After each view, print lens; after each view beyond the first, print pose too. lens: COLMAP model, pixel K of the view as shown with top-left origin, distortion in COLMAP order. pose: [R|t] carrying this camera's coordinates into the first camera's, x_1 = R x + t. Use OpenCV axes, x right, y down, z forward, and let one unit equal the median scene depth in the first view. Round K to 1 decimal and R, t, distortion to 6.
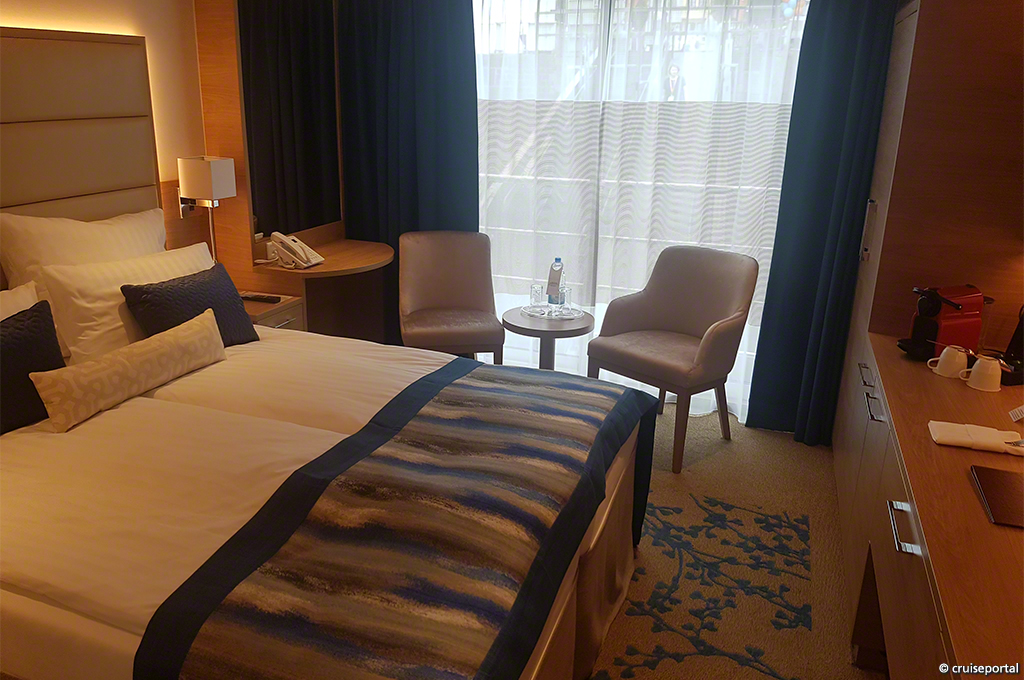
lens RADIAL K [[800.9, 0, 486.1], [0, 800.9, 351.8], [0, 0, 1]] dist [0.182936, -0.351911]
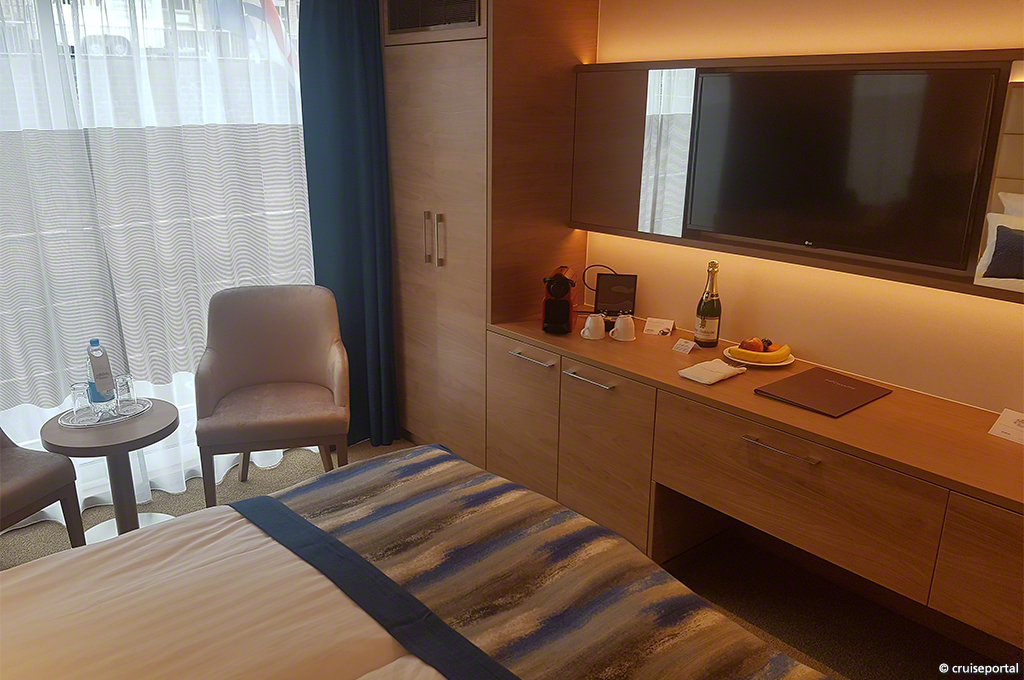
lens RADIAL K [[788.8, 0, 476.7], [0, 788.8, 337.1], [0, 0, 1]] dist [0.288834, -0.594056]
pose [[0.491707, -0.263908, 0.829805, -0.489229], [0.280332, 0.950208, 0.136088, -0.171901], [-0.824402, 0.165706, 0.541206, 0.447949]]
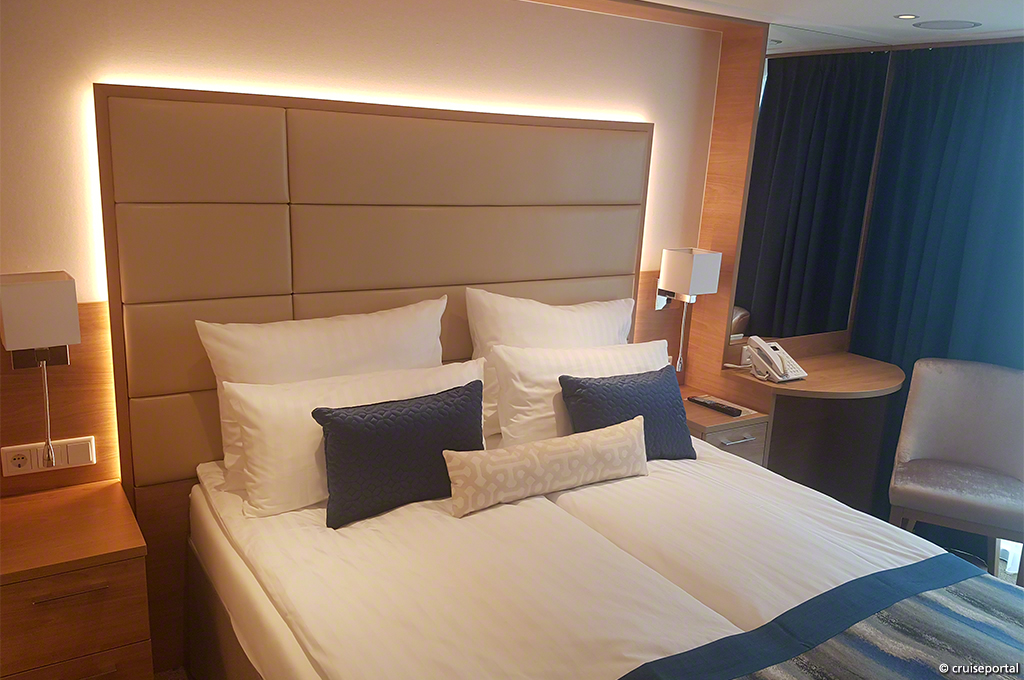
lens RADIAL K [[800.9, 0, 486.1], [0, 800.9, 351.8], [0, 0, 1]] dist [0.182936, -0.351911]
pose [[0.795590, 0.158360, -0.584772, 0.036955], [-0.213018, 0.976720, -0.025312, -0.064393], [0.567150, 0.144705, 0.810803, 0.170667]]
